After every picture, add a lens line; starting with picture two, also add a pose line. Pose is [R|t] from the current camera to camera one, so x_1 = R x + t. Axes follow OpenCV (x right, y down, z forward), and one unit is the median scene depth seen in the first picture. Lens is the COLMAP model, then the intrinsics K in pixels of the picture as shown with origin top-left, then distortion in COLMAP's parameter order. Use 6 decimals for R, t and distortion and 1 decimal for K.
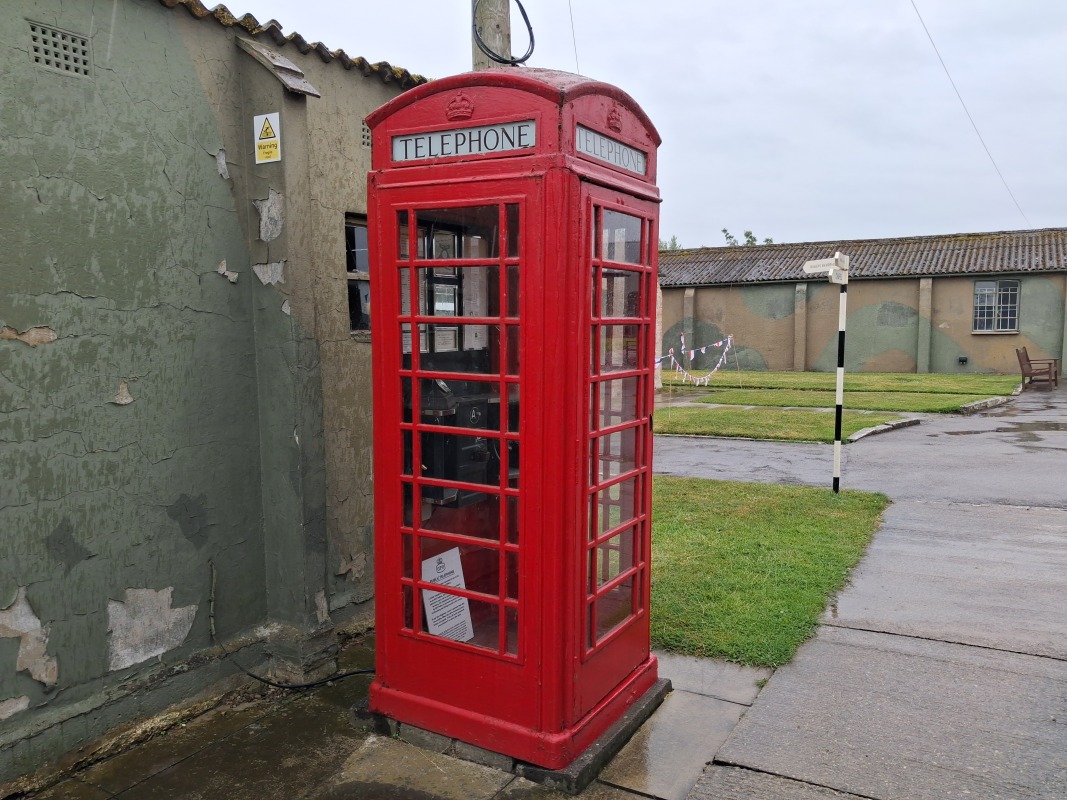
lens RADIAL K [[864.2, 0, 540.7], [0, 864.2, 396.5], [0, 0, 1]] dist [-0.083317, 0.054665]
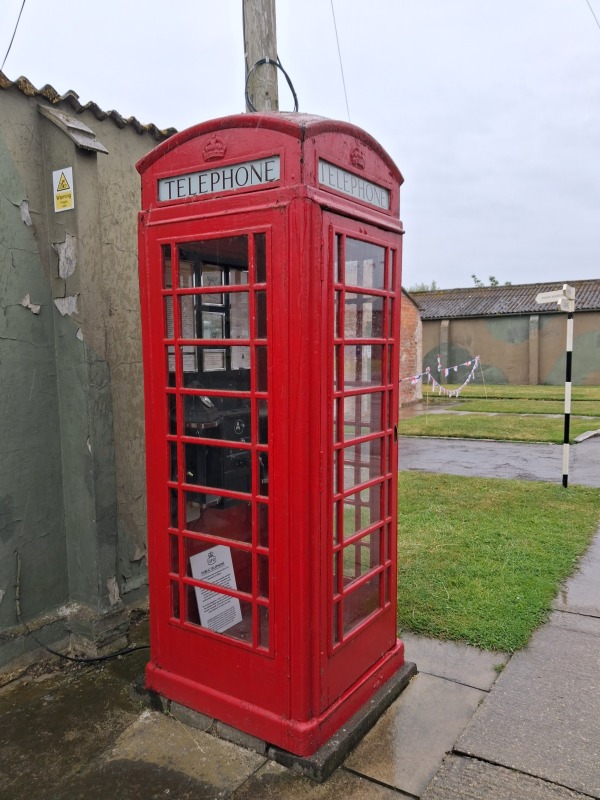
lens RADIAL K [[647.9, 0, 281.1], [0, 647.9, 400.8], [0, 0, 1]] dist [-0.083317, 0.054665]
pose [[0.996551, -0.005420, -0.082811, 0.048819], [0.004871, 0.999965, -0.006836, -0.006751], [0.082845, 0.006410, 0.996542, 0.160537]]
